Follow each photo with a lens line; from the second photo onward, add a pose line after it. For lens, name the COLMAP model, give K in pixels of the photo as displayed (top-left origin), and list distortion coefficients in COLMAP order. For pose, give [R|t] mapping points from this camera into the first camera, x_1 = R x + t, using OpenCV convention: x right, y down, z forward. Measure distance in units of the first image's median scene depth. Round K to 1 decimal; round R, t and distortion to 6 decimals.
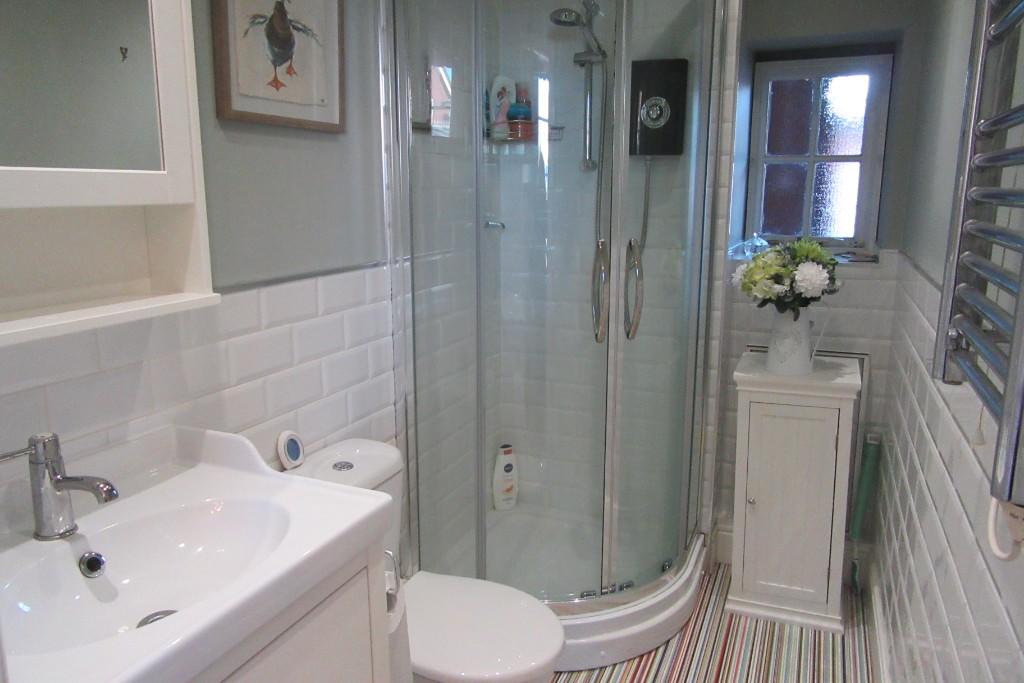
lens RADIAL K [[770.7, 0, 512.0], [0, 770.7, 341.5], [0, 0, 1]] dist [0.029538, 0.001959]
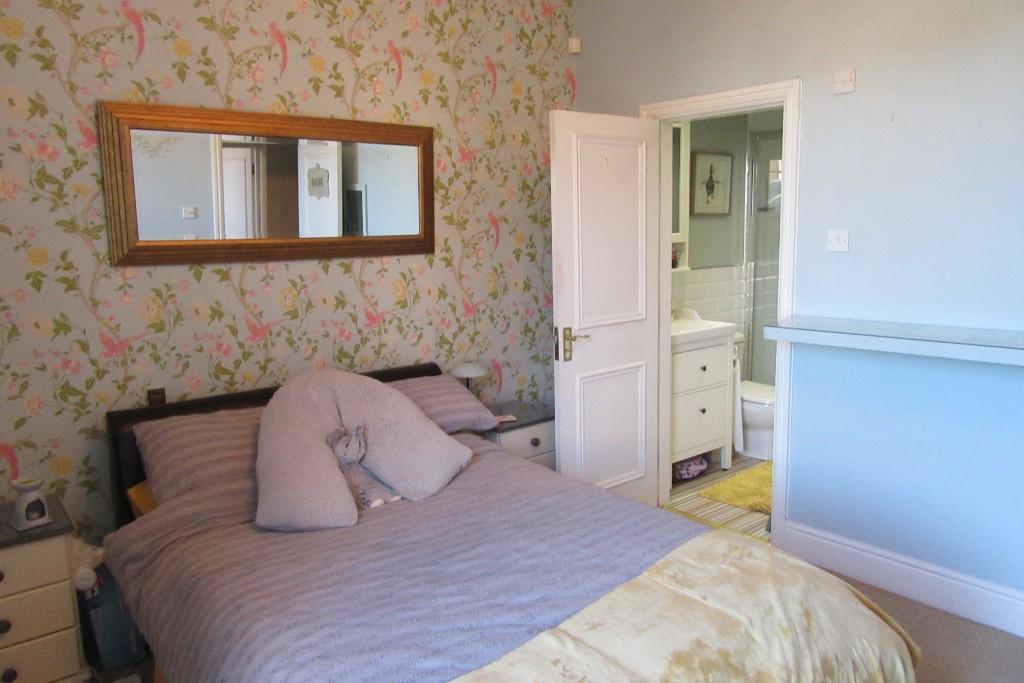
lens RADIAL K [[770.7, 0, 512.0], [0, 770.7, 341.5], [0, 0, 1]] dist [0.029538, 0.001959]
pose [[0.889014, 0.044063, -0.455754, 0.388086], [-0.065803, 0.997321, -0.031937, 0.332416], [0.453126, 0.058383, 0.889532, -1.872397]]
